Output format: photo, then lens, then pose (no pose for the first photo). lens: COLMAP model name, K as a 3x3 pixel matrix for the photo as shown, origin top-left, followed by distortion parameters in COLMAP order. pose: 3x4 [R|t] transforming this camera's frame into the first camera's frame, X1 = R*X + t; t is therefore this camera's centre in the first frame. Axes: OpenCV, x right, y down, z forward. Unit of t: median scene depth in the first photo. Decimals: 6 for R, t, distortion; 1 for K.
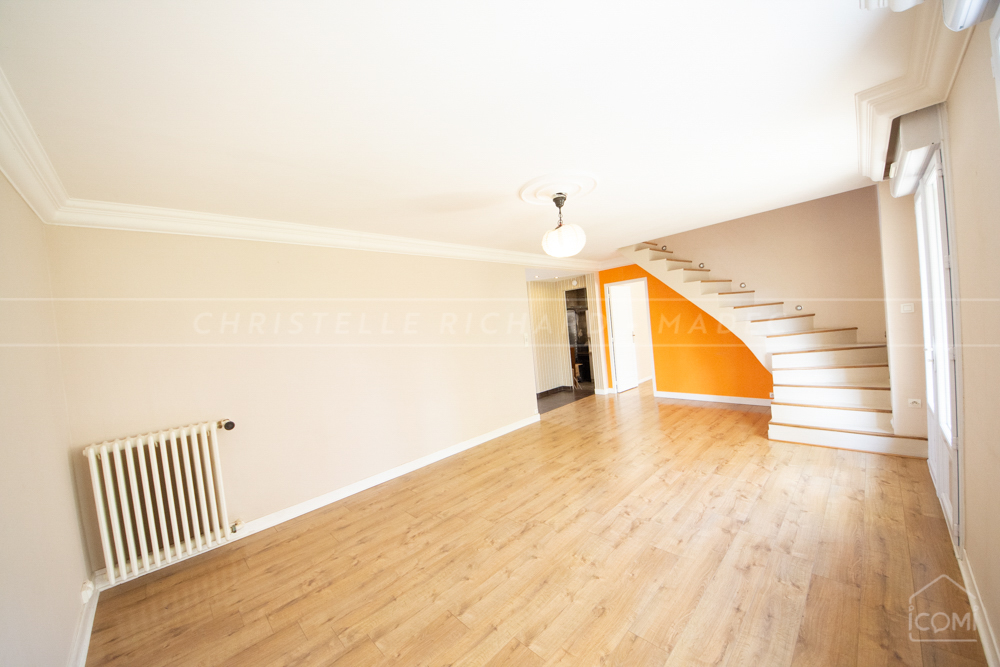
lens RADIAL K [[354.2, 0, 500.0], [0, 354.2, 333.5], [0, 0, 1]] dist [0.000309, -0.000010]
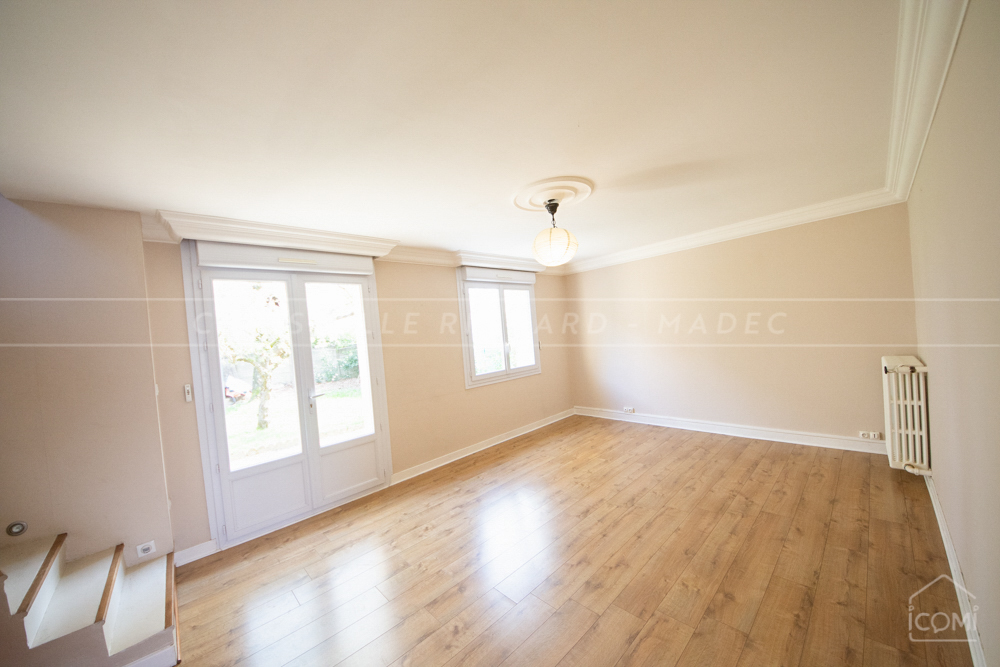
lens RADIAL K [[354.2, 0, 500.0], [0, 354.2, 333.5], [0, 0, 1]] dist [0.000309, -0.000010]
pose [[-0.983970, 0.178126, 0.008569, 0.378867], [0.178292, 0.983632, 0.026084, -0.091843], [-0.003783, 0.027194, -0.999623, 2.084719]]
